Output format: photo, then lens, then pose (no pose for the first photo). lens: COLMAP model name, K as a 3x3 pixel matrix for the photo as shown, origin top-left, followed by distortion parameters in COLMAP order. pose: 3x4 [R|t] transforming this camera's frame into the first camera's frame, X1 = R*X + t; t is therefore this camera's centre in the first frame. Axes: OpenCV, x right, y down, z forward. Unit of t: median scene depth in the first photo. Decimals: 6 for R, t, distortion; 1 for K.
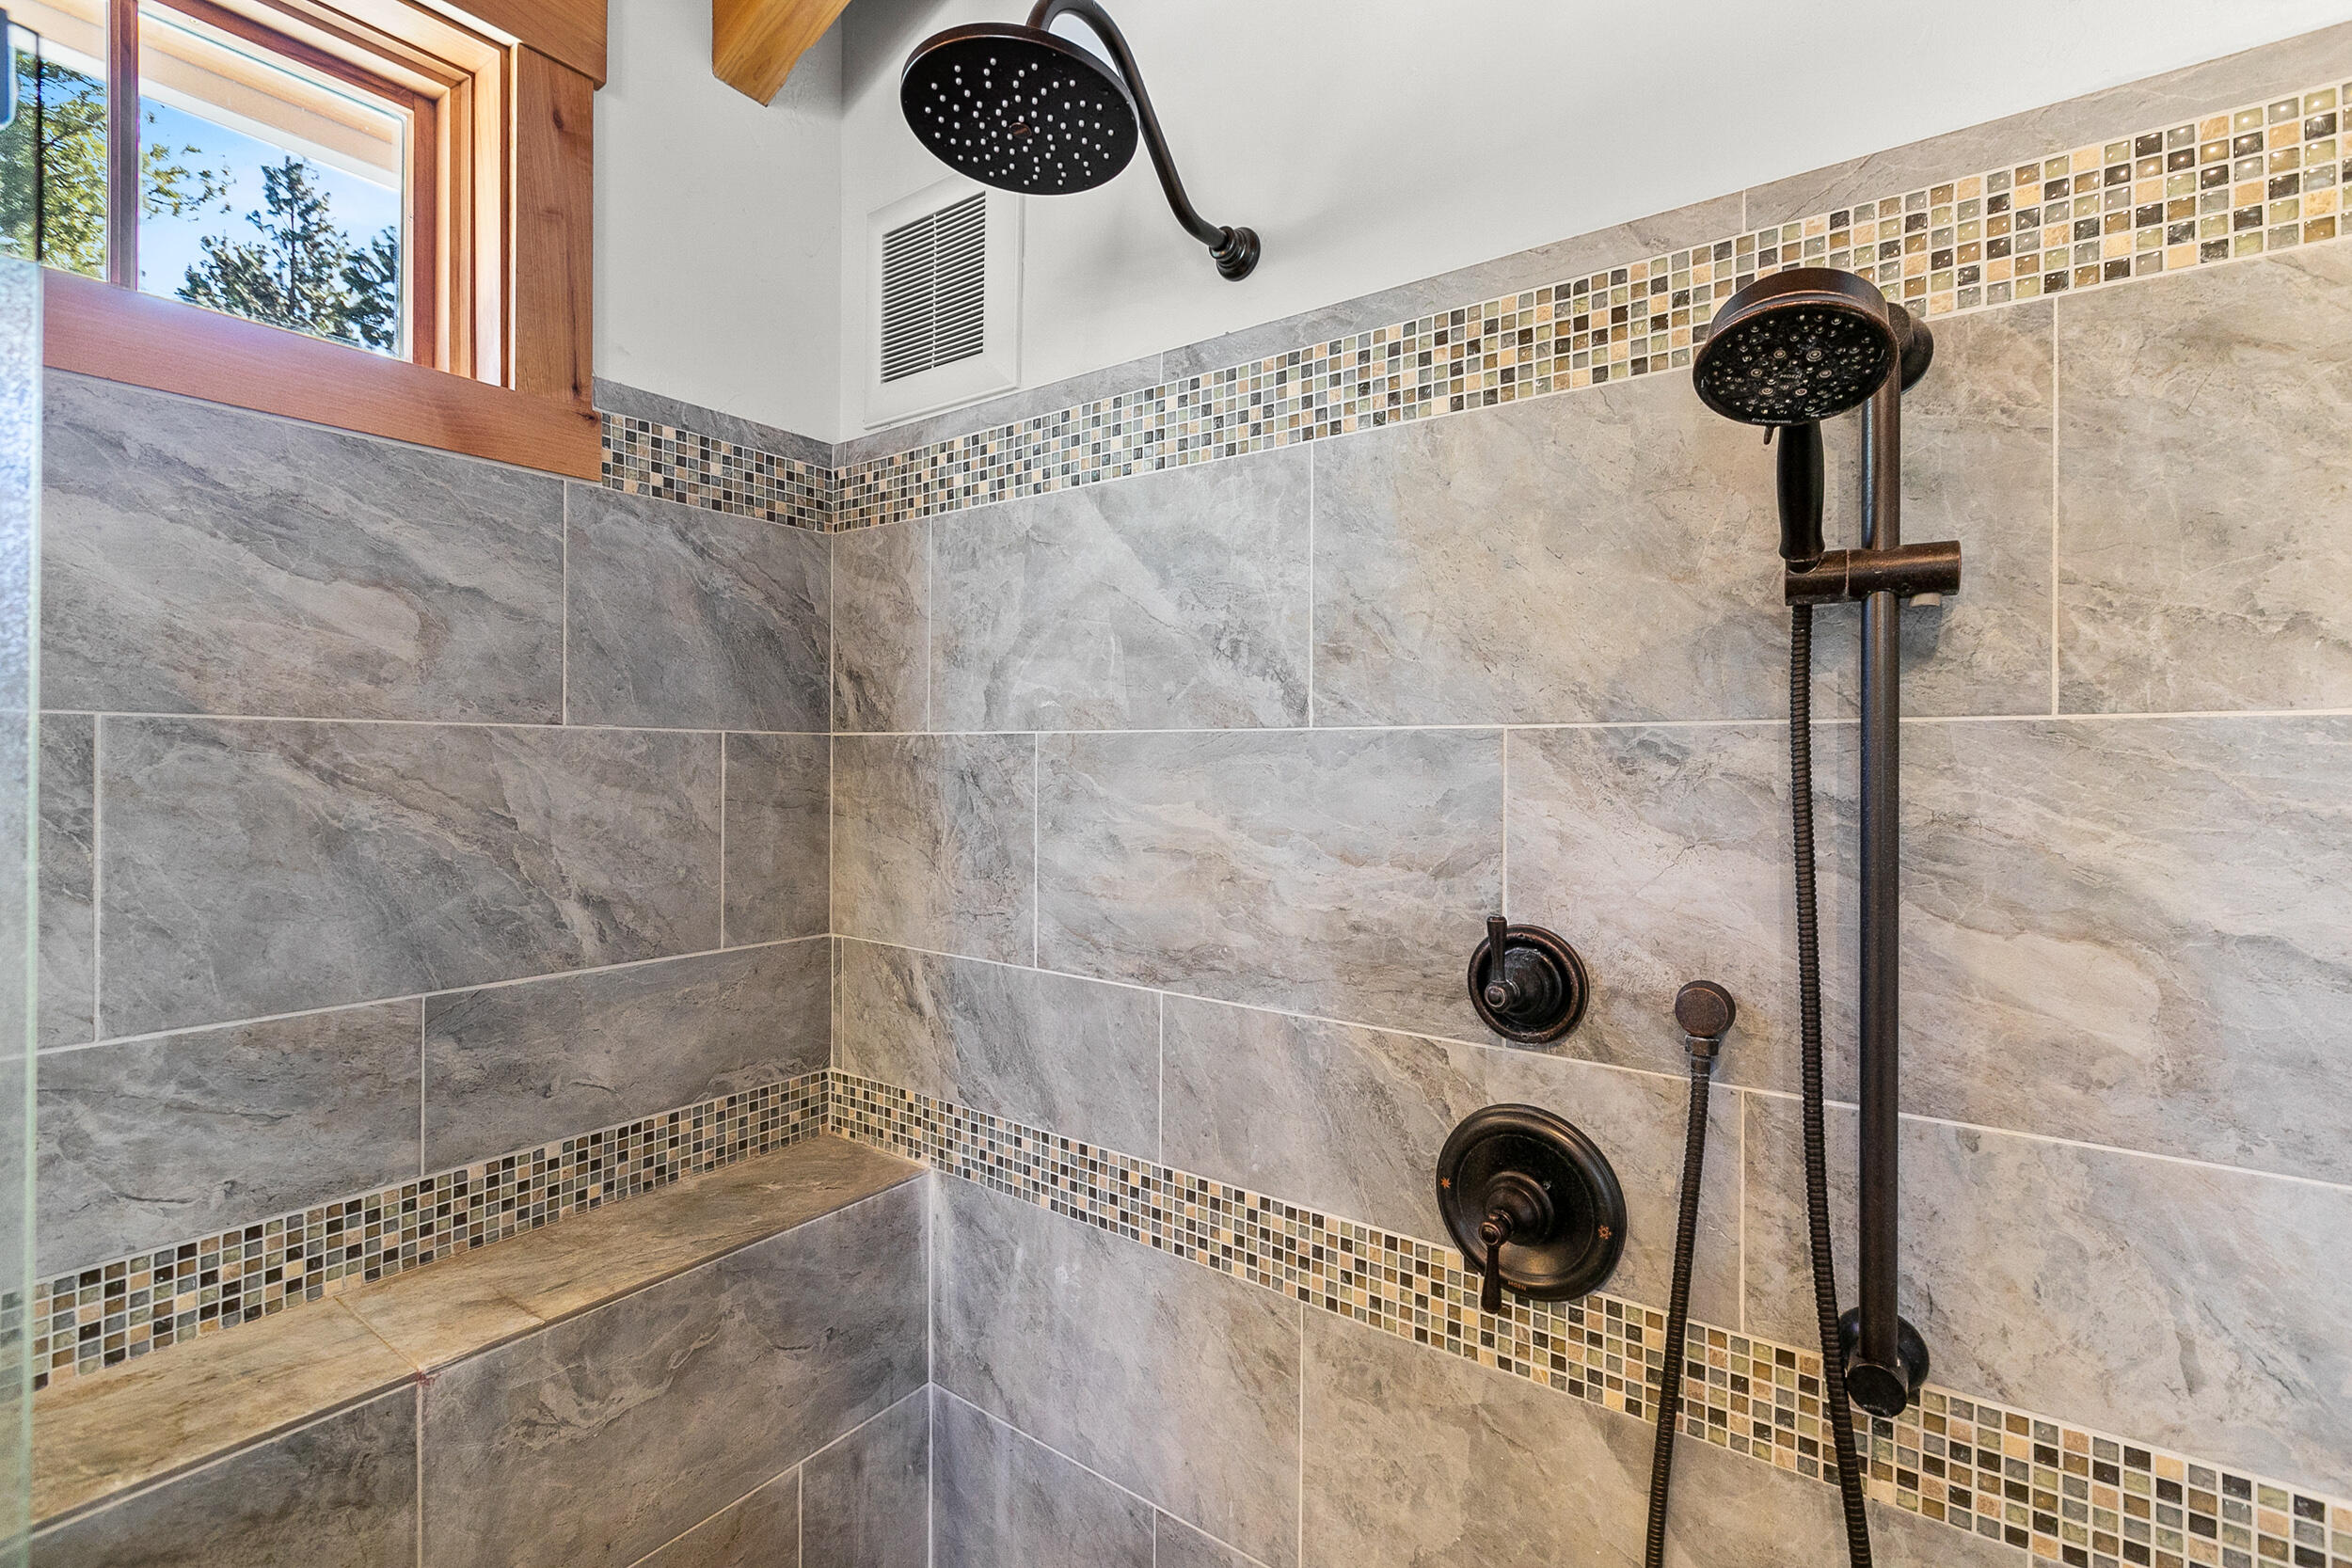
lens RADIAL K [[1060.3, 0, 1173.2], [0, 1060.3, 776.1], [0, 0, 1]] dist [-0.001199, -0.000161]
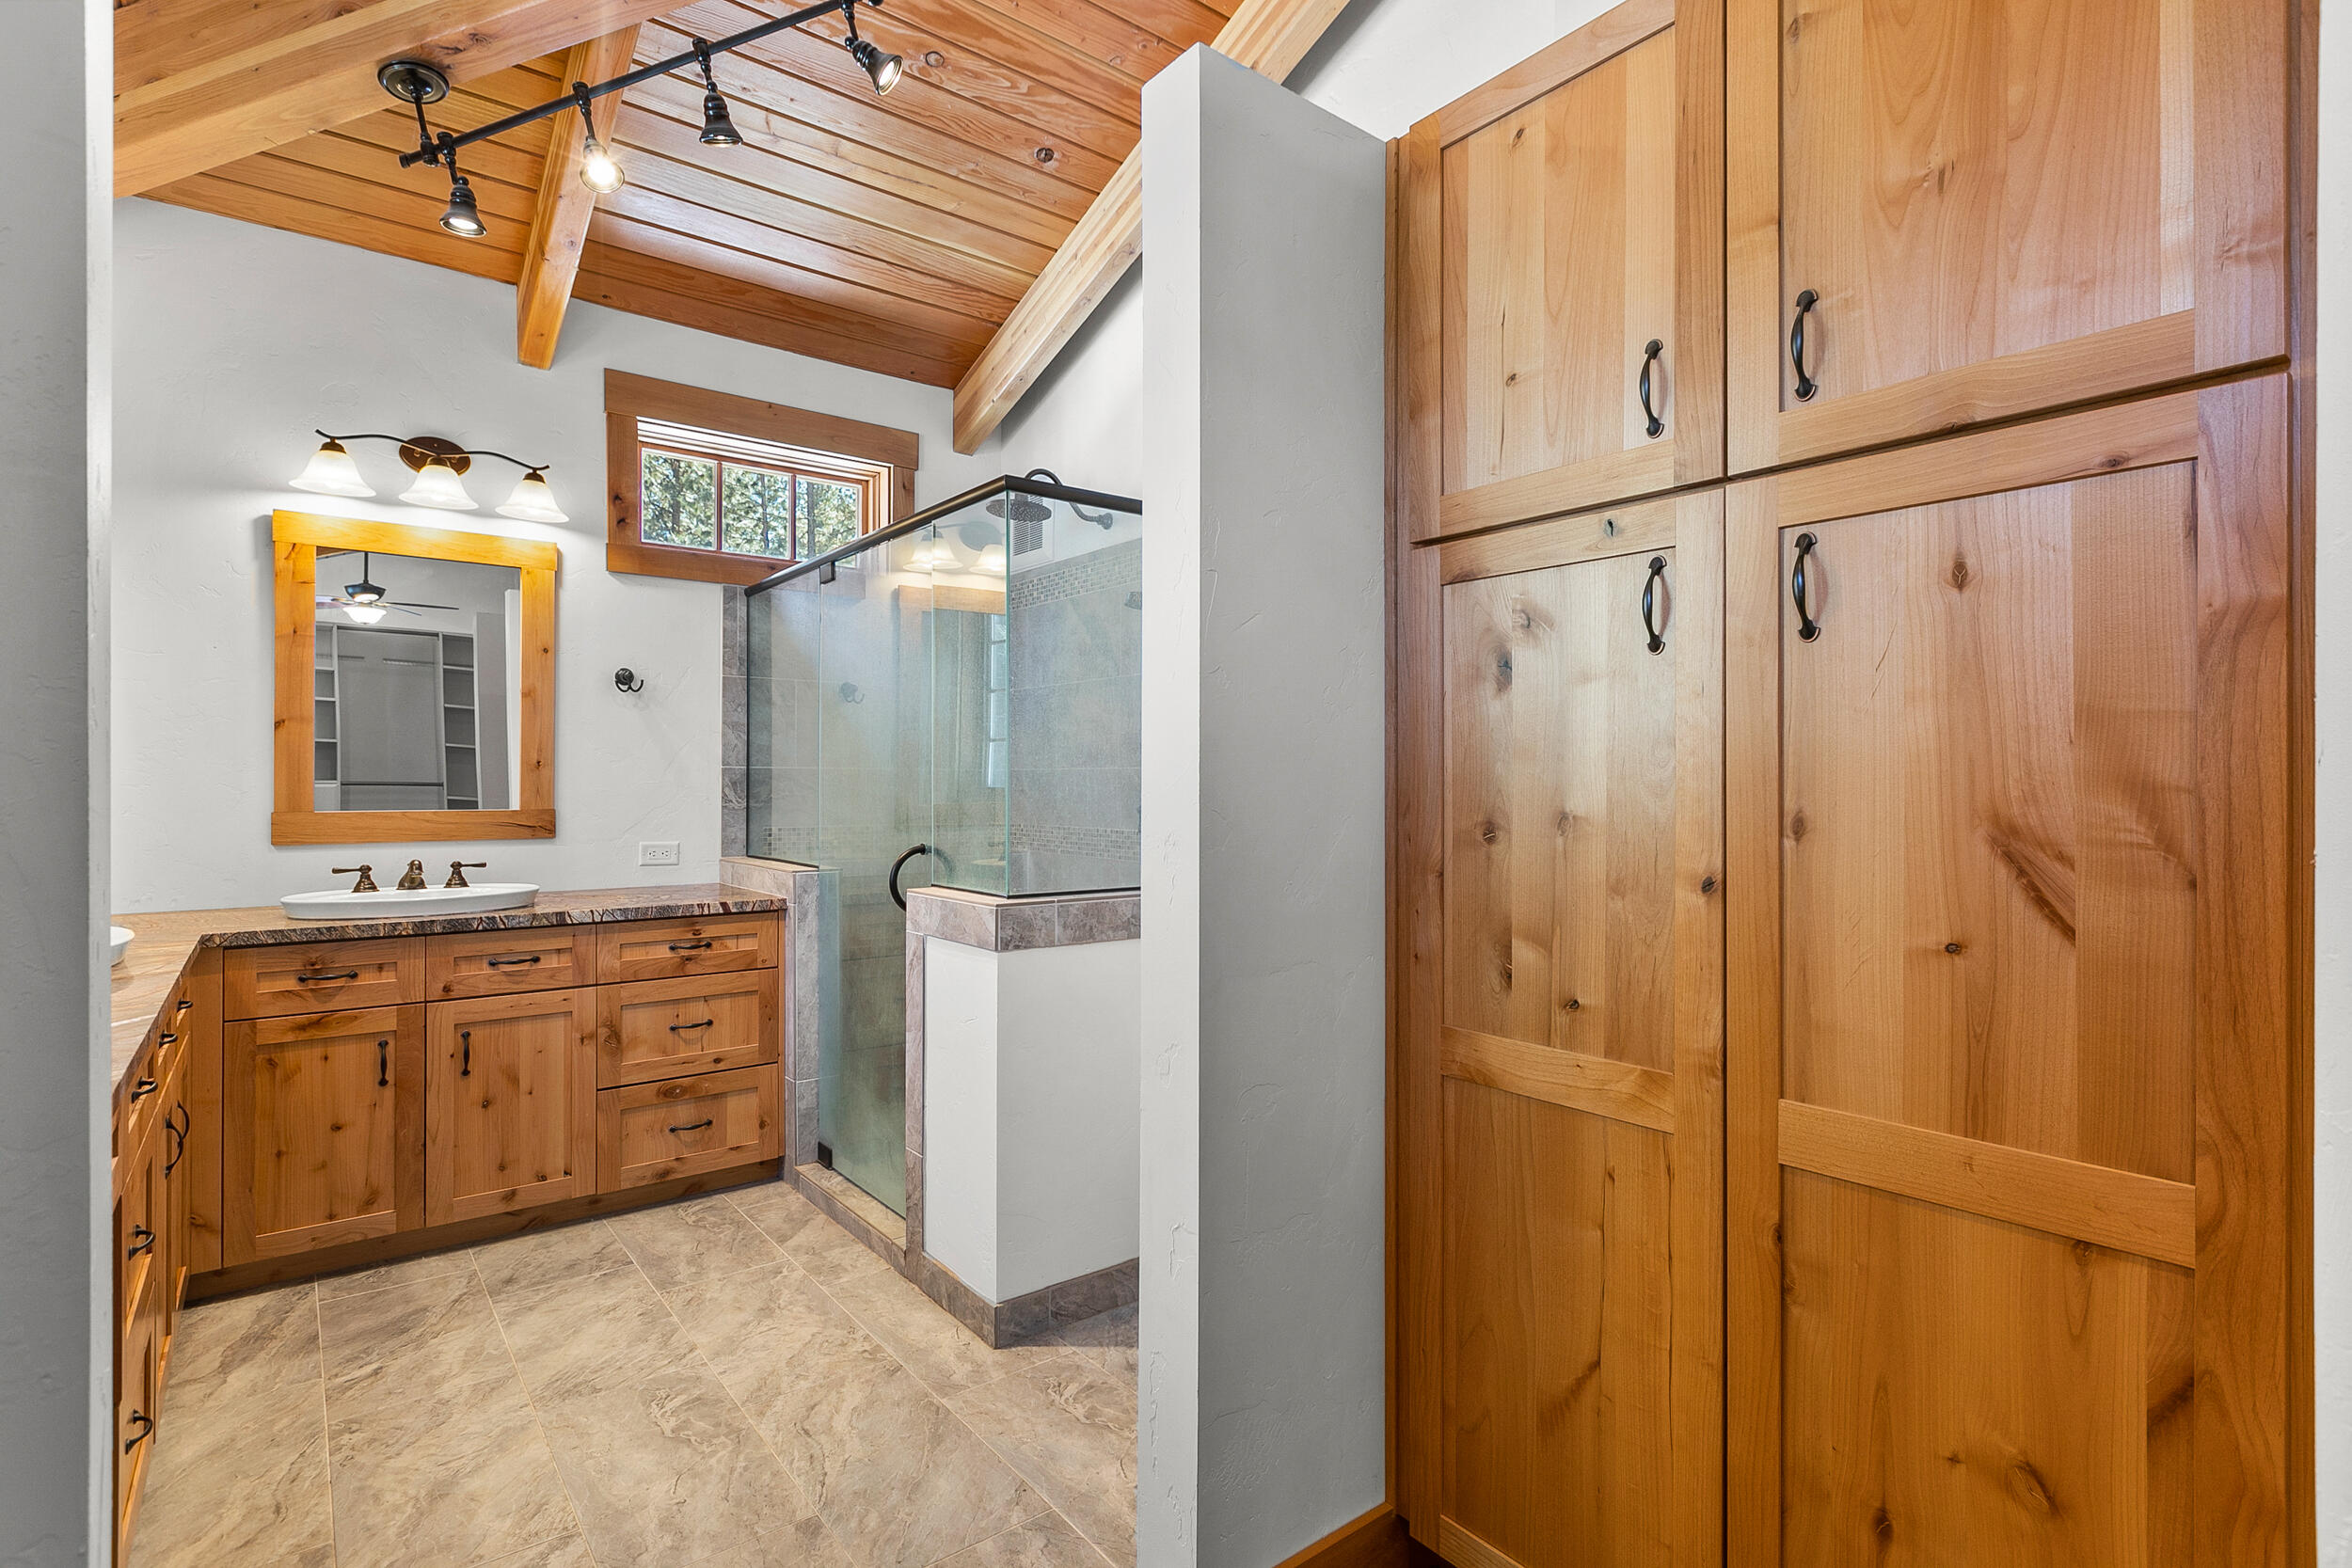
lens RADIAL K [[1139.0, 0, 1177.9], [0, 1139.0, 779.3], [0, 0, 1]] dist [-0.000036, 0.000018]
pose [[0.962445, -0.006657, -0.271395, 1.013898], [0.002206, 0.999858, -0.016702, 0.266154], [0.271467, 0.015476, 0.962323, -1.841440]]
